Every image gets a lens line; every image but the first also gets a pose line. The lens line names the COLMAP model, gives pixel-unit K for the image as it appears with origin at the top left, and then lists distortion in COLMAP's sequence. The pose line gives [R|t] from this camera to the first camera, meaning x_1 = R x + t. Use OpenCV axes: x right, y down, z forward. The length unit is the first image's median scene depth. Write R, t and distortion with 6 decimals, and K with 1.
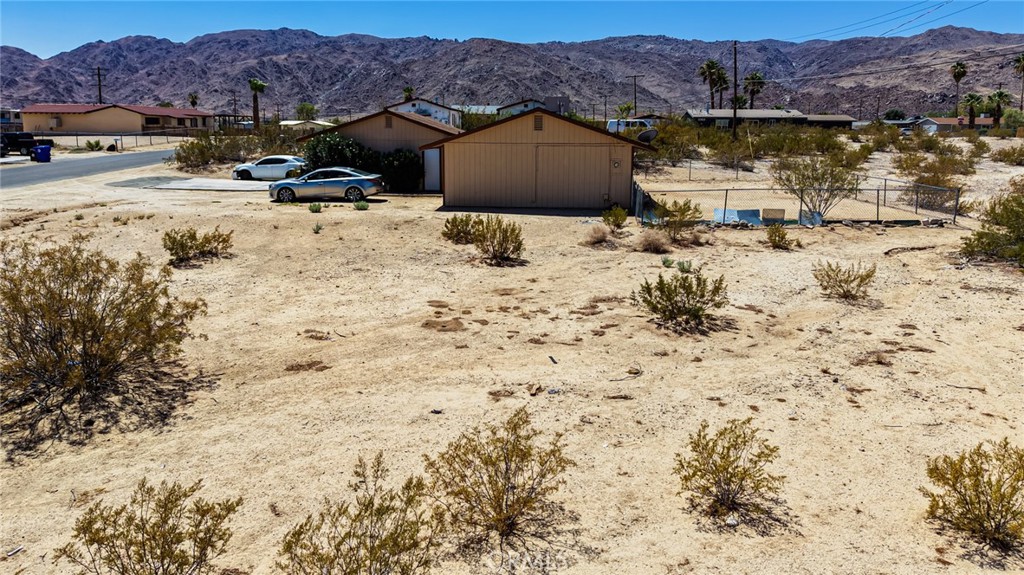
lens RADIAL K [[702.1, 0, 517.4], [0, 702.1, 231.3], [0, 0, 1]] dist [0.018872, -0.019127]
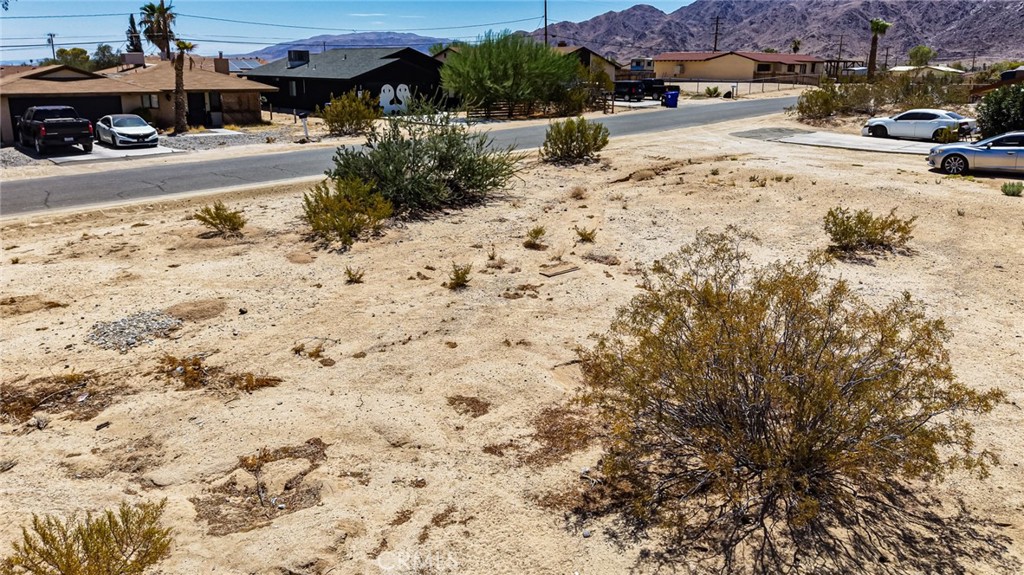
lens RADIAL K [[702.1, 0, 517.4], [0, 702.1, 231.3], [0, 0, 1]] dist [0.018872, -0.019127]
pose [[0.709673, 0.155641, -0.687124, -0.098054], [-0.104984, 0.987766, 0.115311, -0.013935], [0.696665, -0.009696, 0.717331, 0.094714]]
